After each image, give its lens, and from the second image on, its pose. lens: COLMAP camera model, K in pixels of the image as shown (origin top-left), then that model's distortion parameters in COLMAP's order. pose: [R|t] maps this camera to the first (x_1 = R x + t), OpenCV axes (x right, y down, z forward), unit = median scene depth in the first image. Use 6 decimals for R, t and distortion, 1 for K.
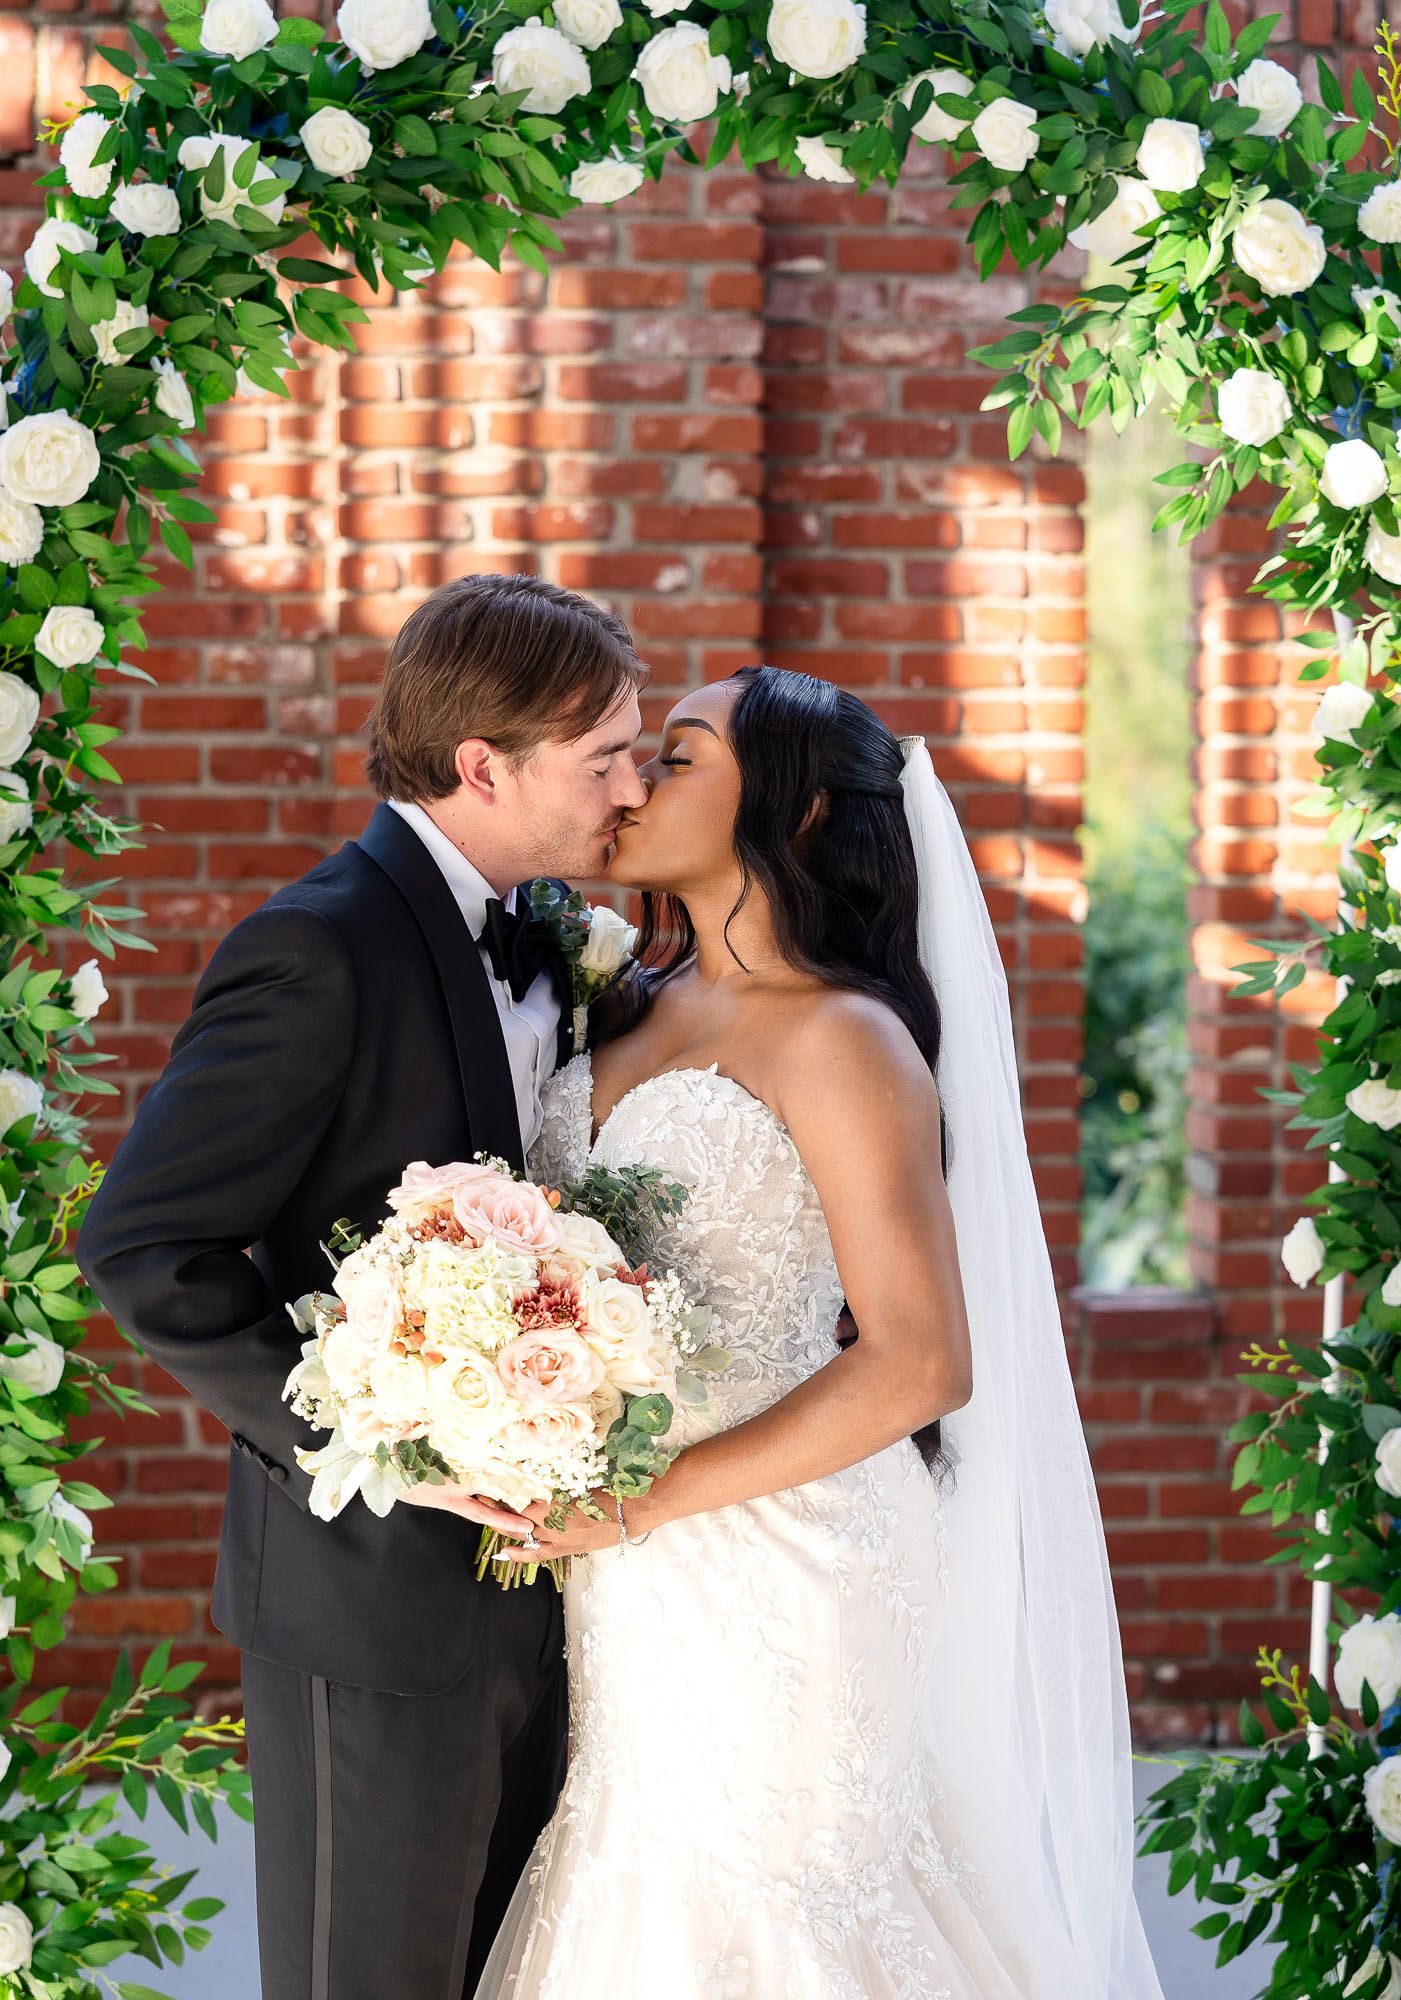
lens RADIAL K [[4302.3, 0, 650.8], [0, 4302.3, 954.0], [0, 0, 1]] dist [0.060120, 0.330810]
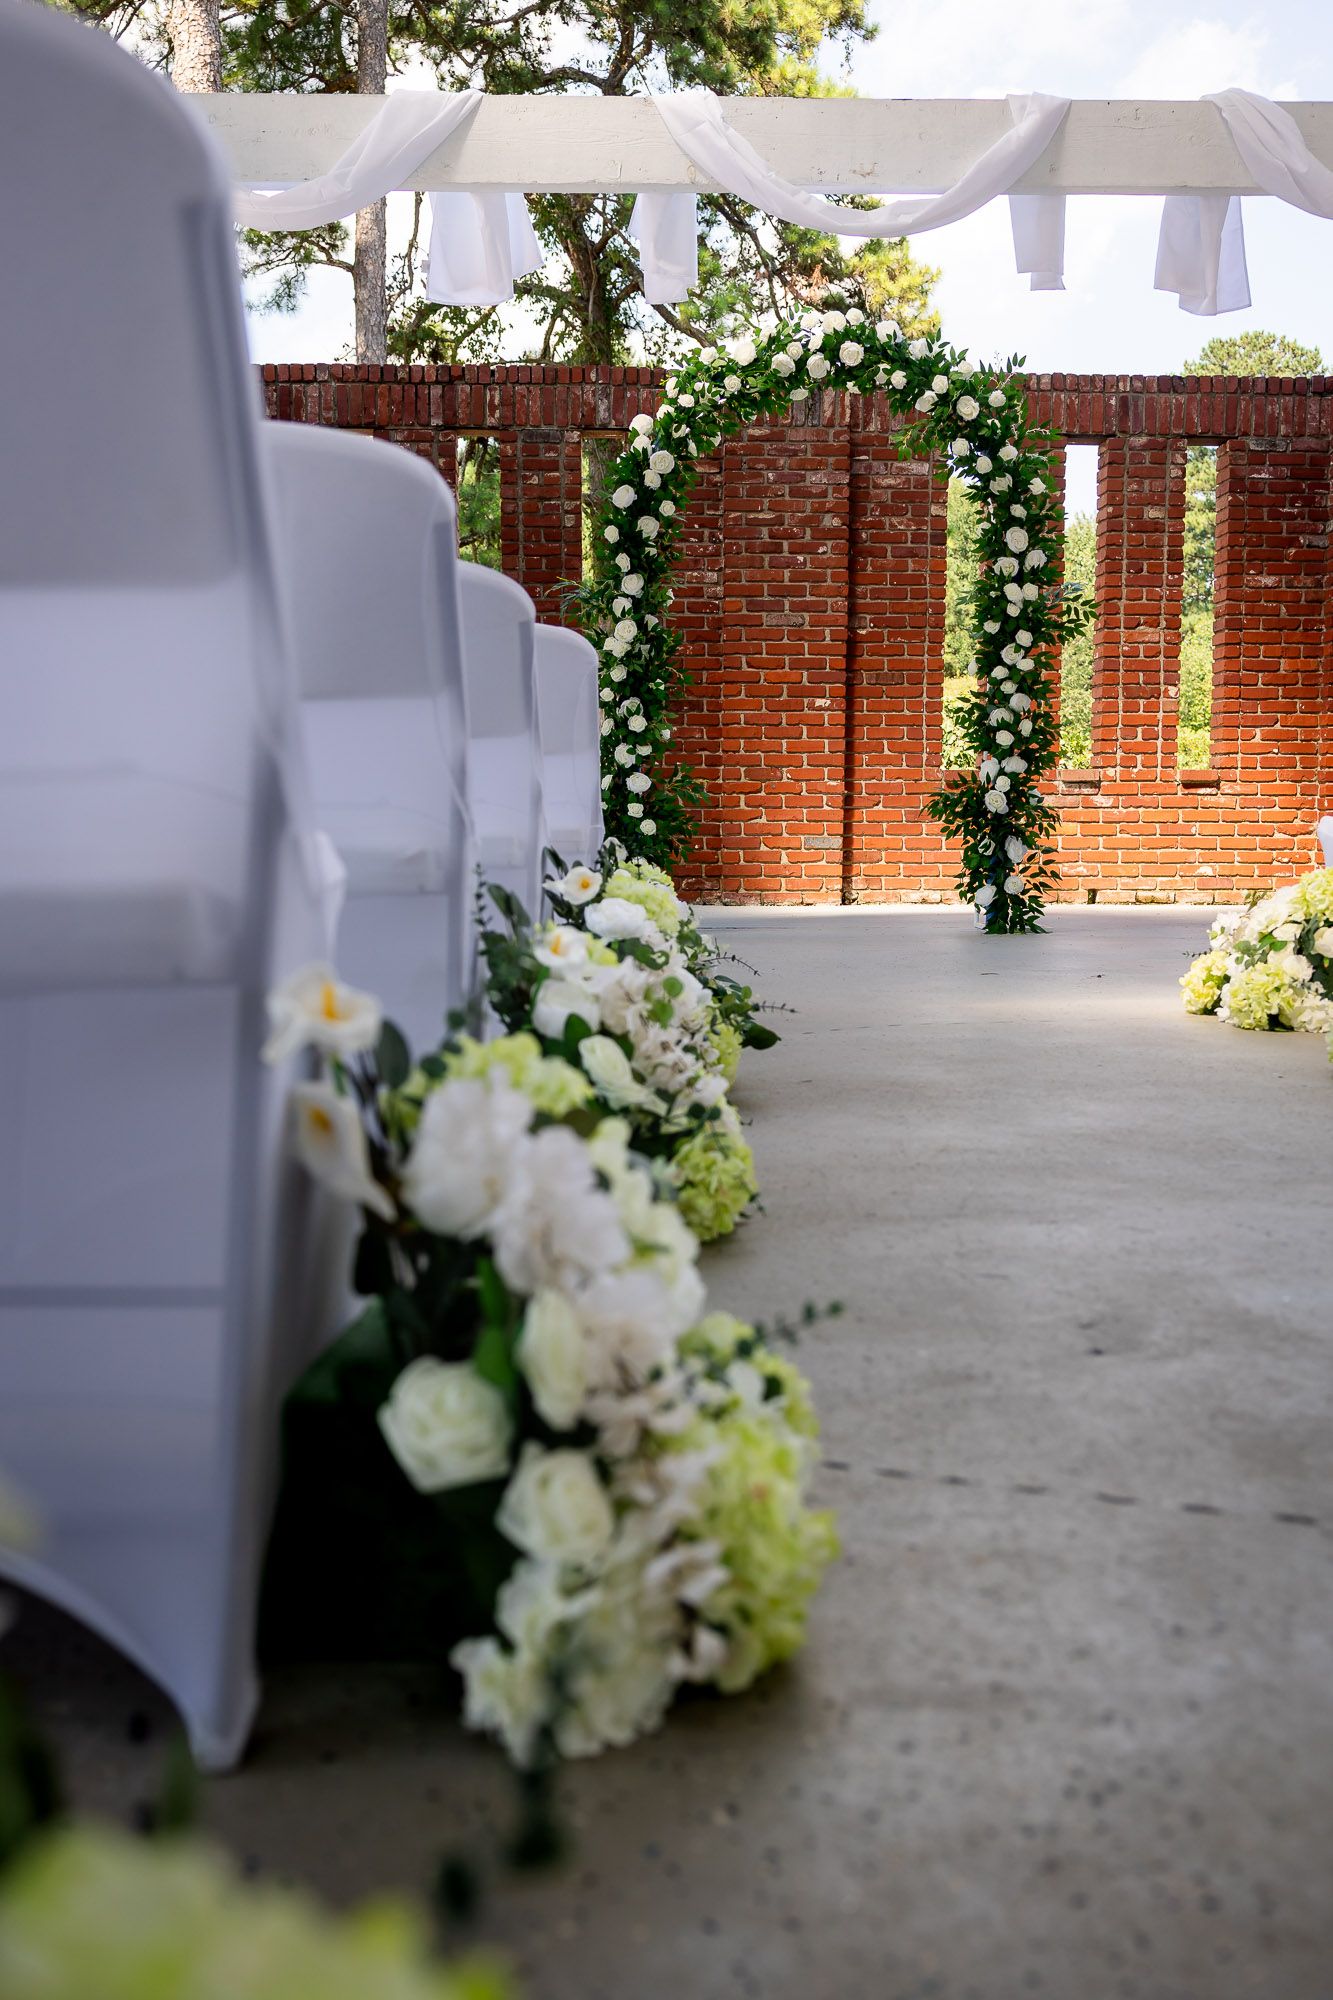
lens RADIAL K [[1882.7, 0, 666.5], [0, 1882.7, 1000.0], [0, 0, 1]] dist [0.017049, 0.001977]
pose [[0.995943, 0.009059, -0.089534, 0.029323], [-0.004521, 0.998701, 0.050751, 0.298621], [0.089877, -0.050140, 0.994690, -0.795405]]
